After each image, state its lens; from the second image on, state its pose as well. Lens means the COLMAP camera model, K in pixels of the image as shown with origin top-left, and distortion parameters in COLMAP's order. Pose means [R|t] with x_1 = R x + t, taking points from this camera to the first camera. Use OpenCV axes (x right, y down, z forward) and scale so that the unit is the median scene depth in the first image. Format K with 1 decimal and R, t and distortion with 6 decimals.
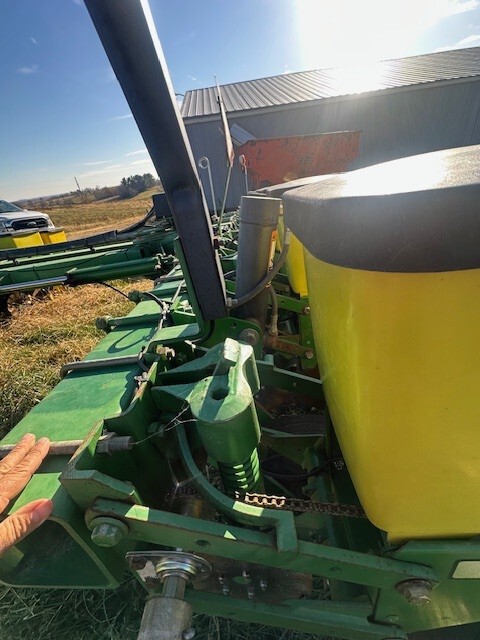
lens RADIAL K [[255.2, 0, 239.2], [0, 255.2, 318.9], [0, 0, 1]] dist [-0.002206, 0.000317]
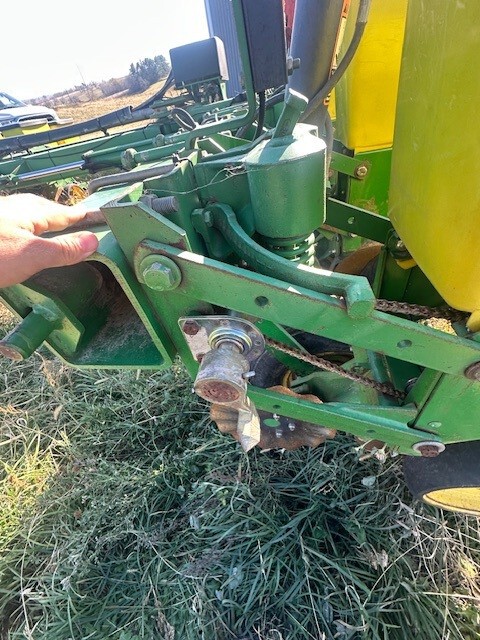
lens RADIAL K [[255.2, 0, 239.2], [0, 255.2, 318.9], [0, 0, 1]] dist [-0.002206, 0.000317]
pose [[0.995764, 0.038693, -0.083410, -0.058681], [-0.013470, 0.958746, 0.283943, 0.276436], [0.090956, -0.281617, 0.955206, 0.042997]]
